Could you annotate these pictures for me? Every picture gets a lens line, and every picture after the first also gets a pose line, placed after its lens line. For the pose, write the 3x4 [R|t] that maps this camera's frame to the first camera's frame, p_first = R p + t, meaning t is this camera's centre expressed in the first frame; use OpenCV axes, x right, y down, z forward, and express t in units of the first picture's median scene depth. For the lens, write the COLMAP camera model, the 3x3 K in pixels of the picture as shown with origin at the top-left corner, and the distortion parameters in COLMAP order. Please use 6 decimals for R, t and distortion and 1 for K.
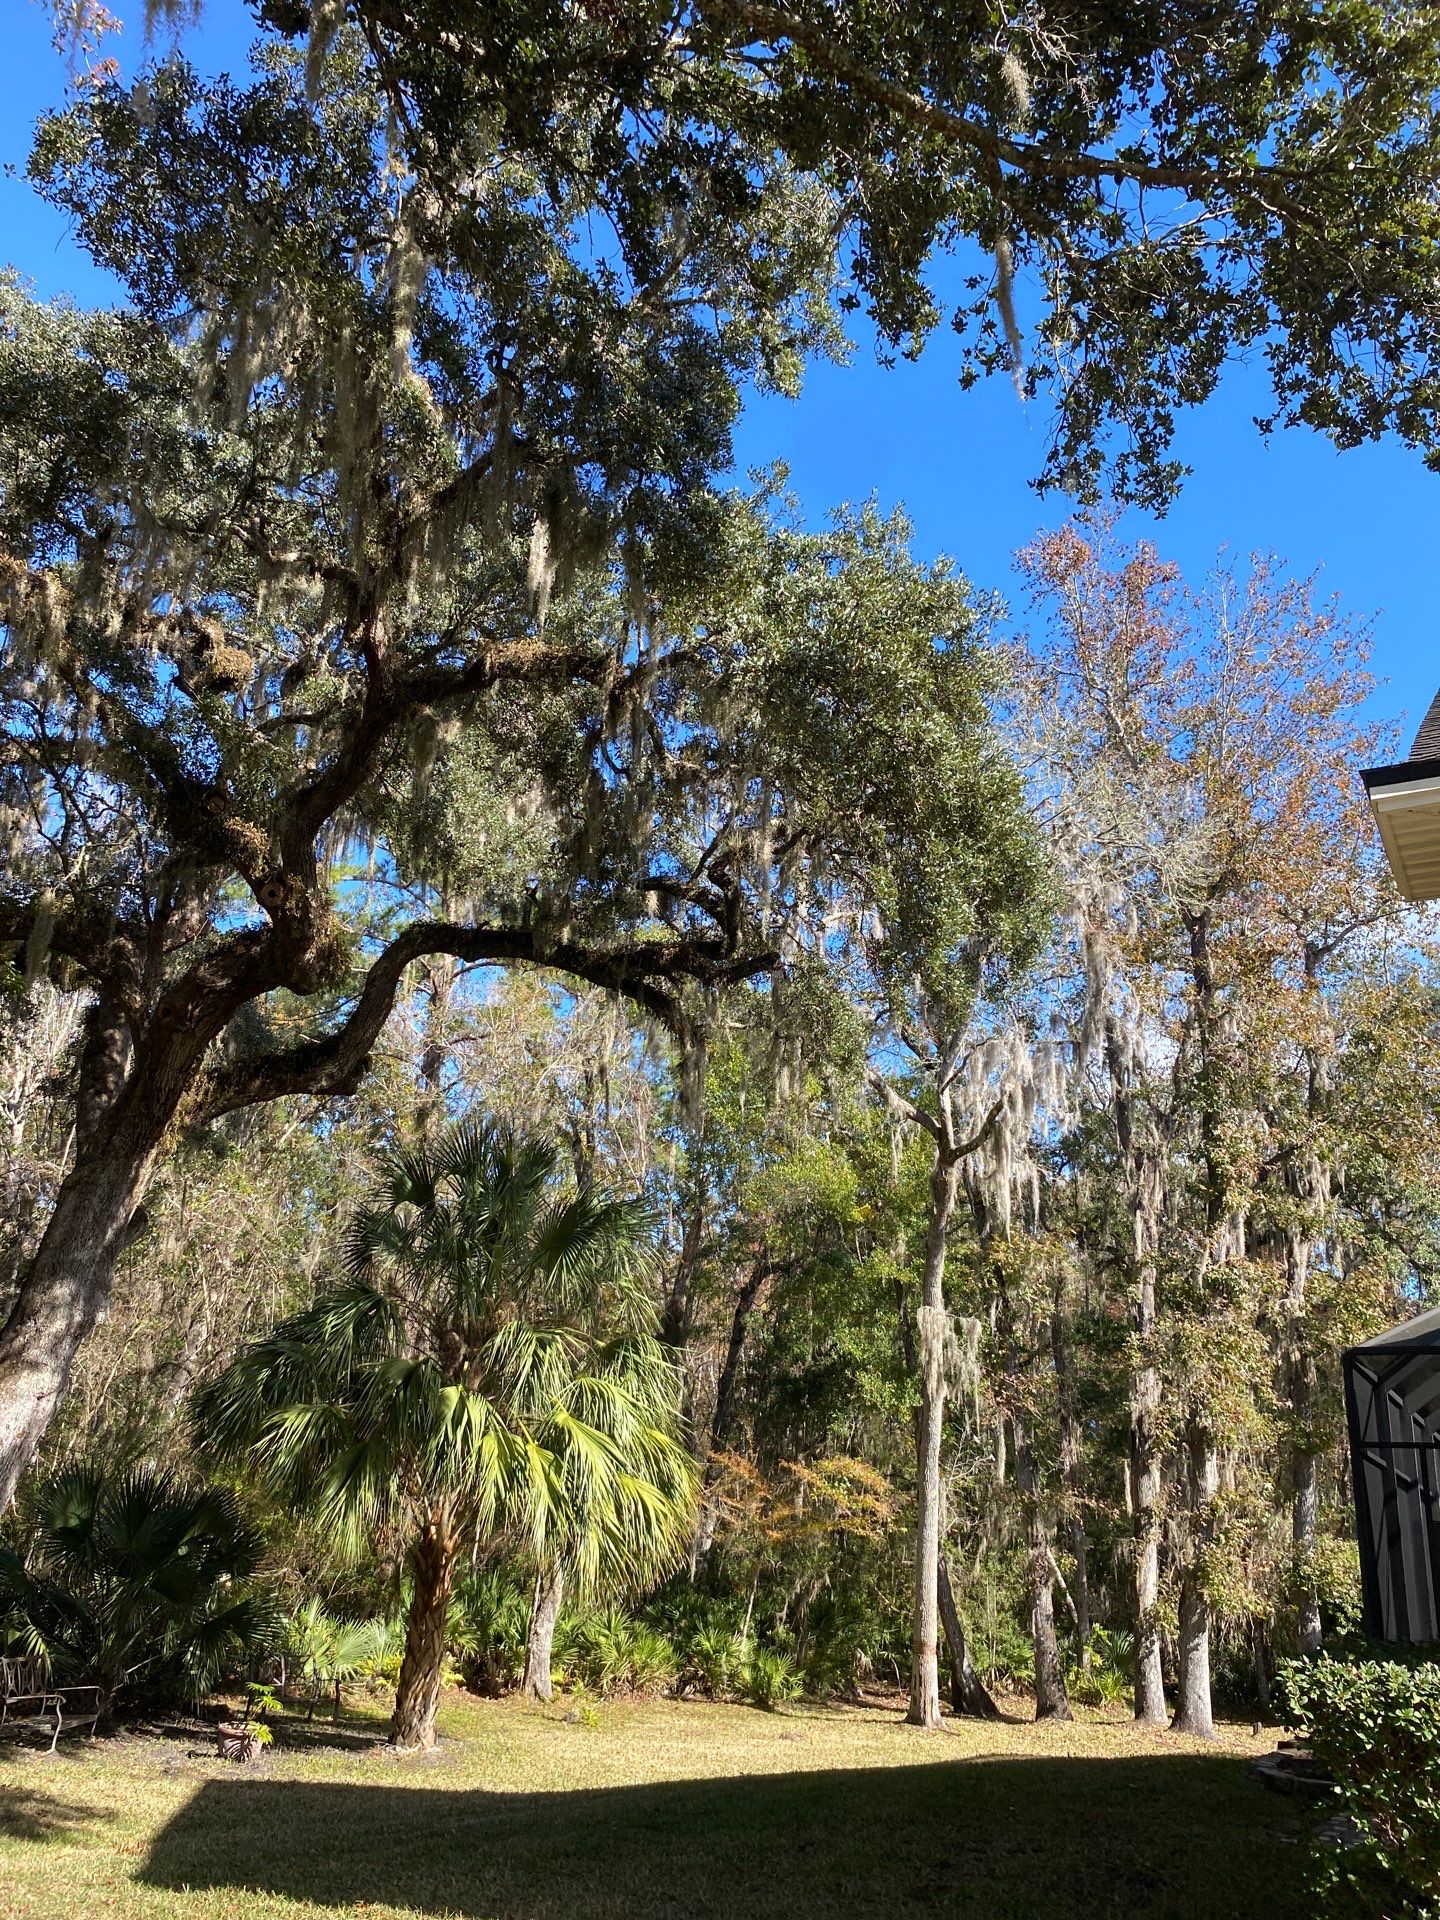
lens RADIAL K [[1493.0, 0, 685.3], [0, 1493.0, 958.2], [0, 0, 1]] dist [0.048722, -0.089889]
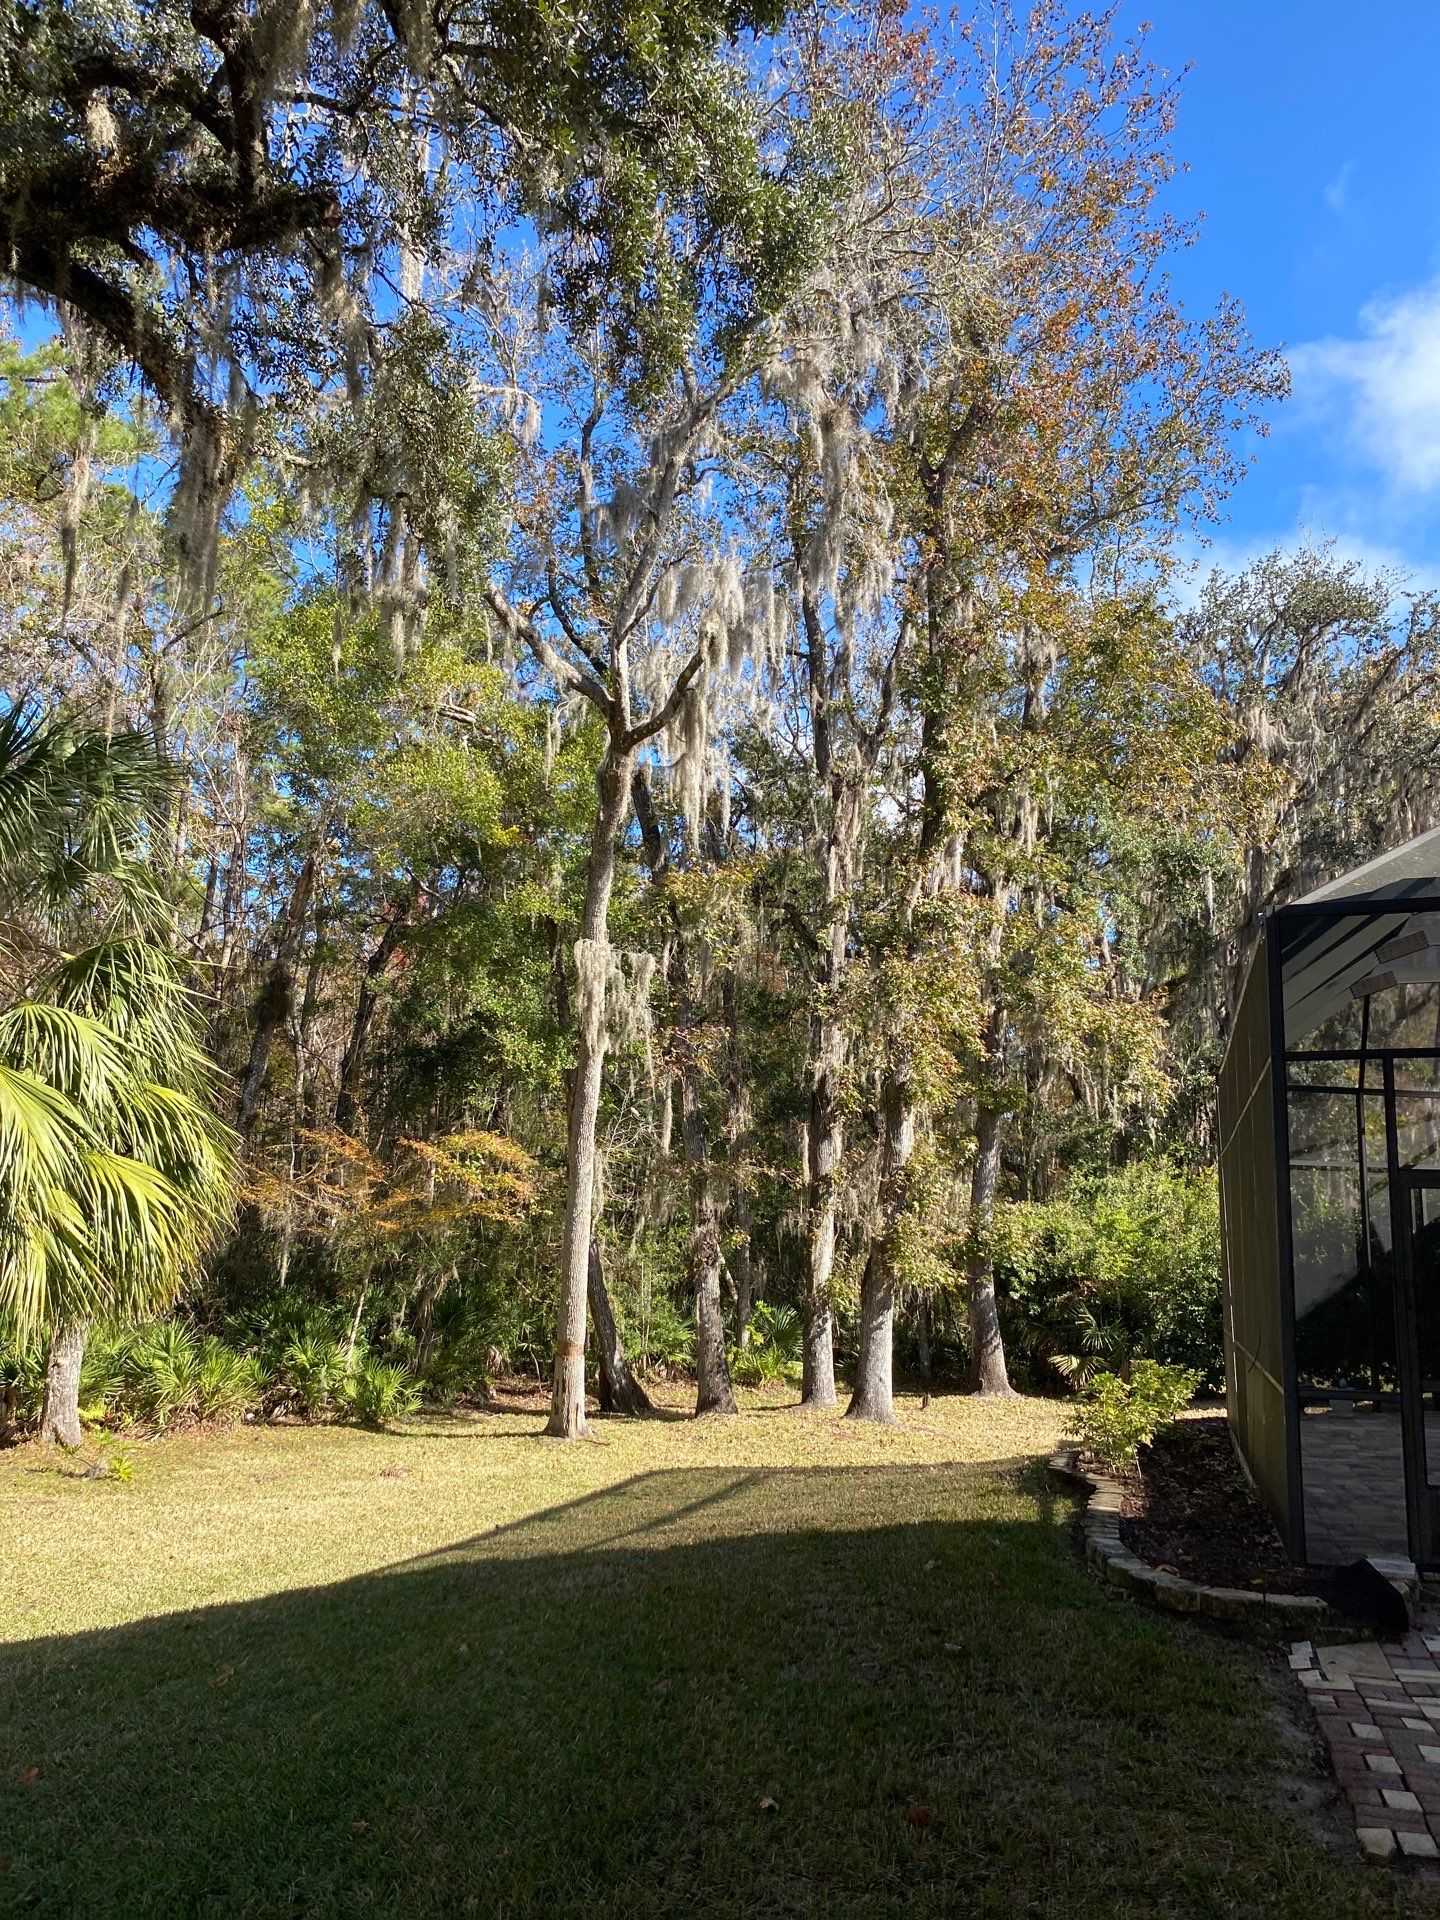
lens RADIAL K [[1581.1, 0, 720.0], [0, 1581.1, 960.0], [0, 0, 1]] dist [0.091206, -0.134421]
pose [[0.970387, -0.003209, 0.241535, 0.025719], [-0.046482, 0.978744, 0.199751, 0.065195], [-0.237041, -0.205063, 0.949611, 0.174220]]
